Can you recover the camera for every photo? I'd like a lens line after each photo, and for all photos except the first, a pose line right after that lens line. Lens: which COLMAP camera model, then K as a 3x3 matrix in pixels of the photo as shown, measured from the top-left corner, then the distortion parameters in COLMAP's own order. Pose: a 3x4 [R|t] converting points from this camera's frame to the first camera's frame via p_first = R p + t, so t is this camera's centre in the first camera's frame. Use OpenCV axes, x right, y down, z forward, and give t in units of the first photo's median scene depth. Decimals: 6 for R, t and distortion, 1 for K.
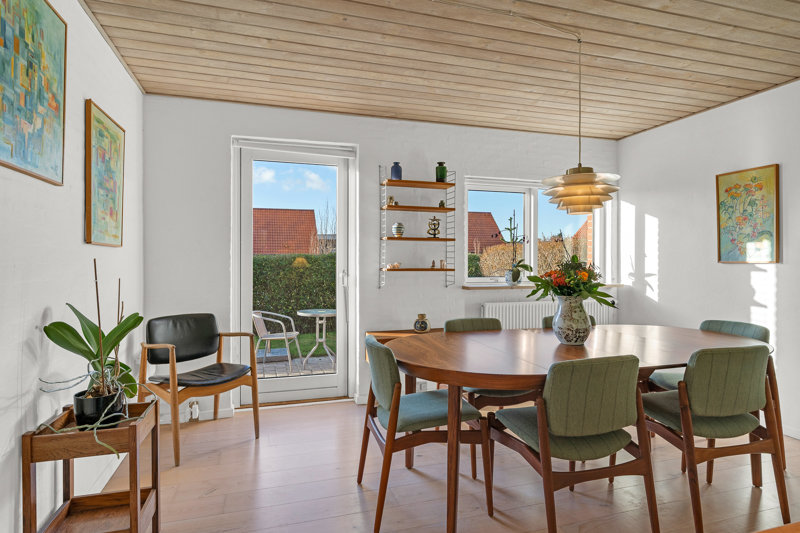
lens RADIAL K [[457.7, 0, 397.9], [0, 457.7, 264.8], [0, 0, 1]] dist [-0.000634, 0.003589]
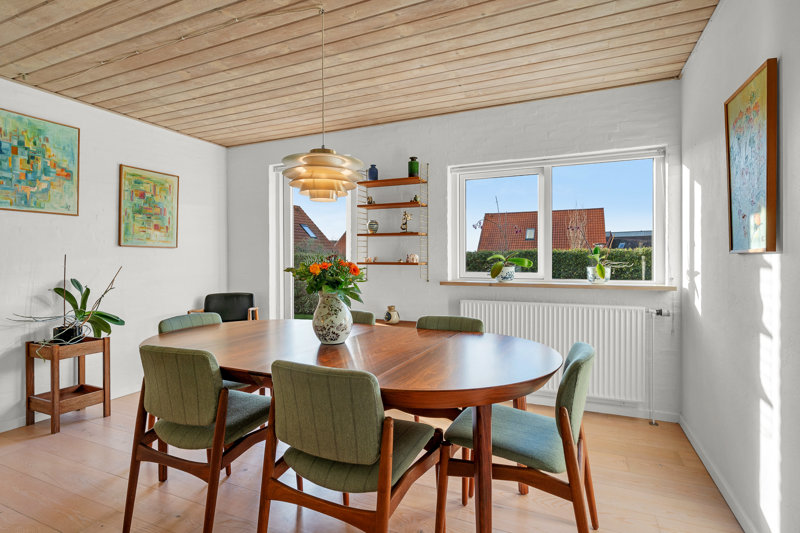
lens RADIAL K [[404.9, 0, 396.5], [0, 404.9, 262.4], [0, 0, 1]] dist [-0.005488, 0.001300]
pose [[0.750177, 0.001583, -0.661235, 0.677116], [-0.002480, 0.999997, -0.000421, 0.007515], [0.661232, 0.001956, 0.750179, 0.319717]]
